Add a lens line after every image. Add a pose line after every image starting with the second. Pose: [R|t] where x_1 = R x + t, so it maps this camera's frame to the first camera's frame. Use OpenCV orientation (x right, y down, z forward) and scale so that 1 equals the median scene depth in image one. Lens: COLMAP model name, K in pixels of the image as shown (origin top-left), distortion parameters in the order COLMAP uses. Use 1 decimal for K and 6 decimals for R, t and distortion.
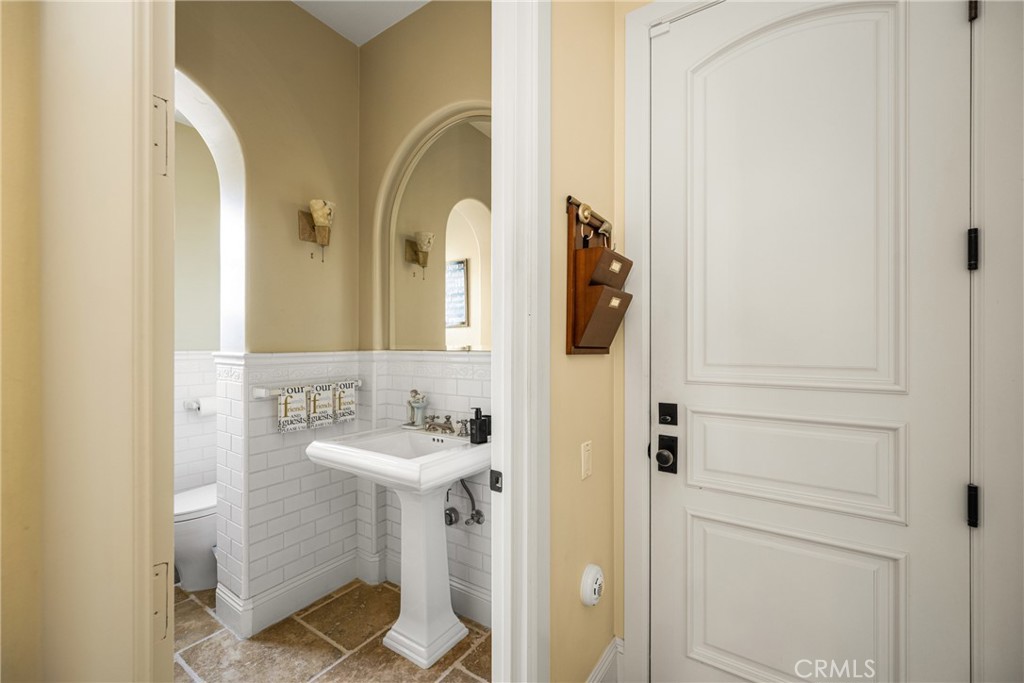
lens RADIAL K [[408.3, 0, 511.8], [0, 408.3, 345.1], [0, 0, 1]] dist [0.000709, 0.000126]
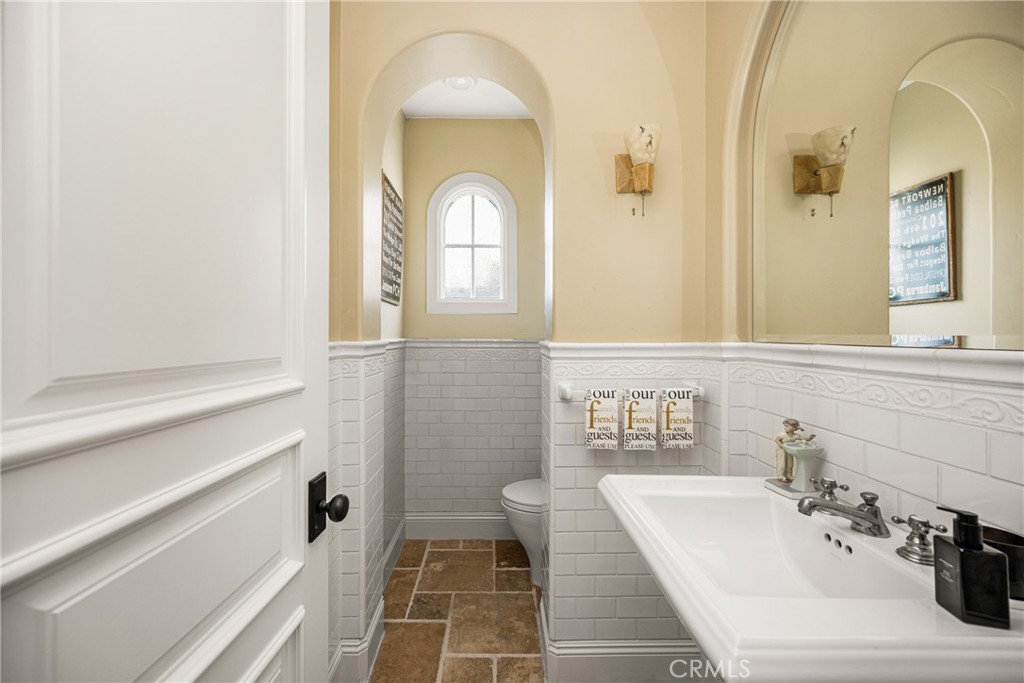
lens RADIAL K [[410.2, 0, 510.7], [0, 410.2, 332.4], [0, 0, 1]] dist [0.000891, 0.000237]
pose [[0.583738, 0.002036, -0.811940, -0.020362], [-0.005285, 0.999985, -0.001292, -0.000098], [0.811925, 0.005045, 0.583740, 0.392941]]
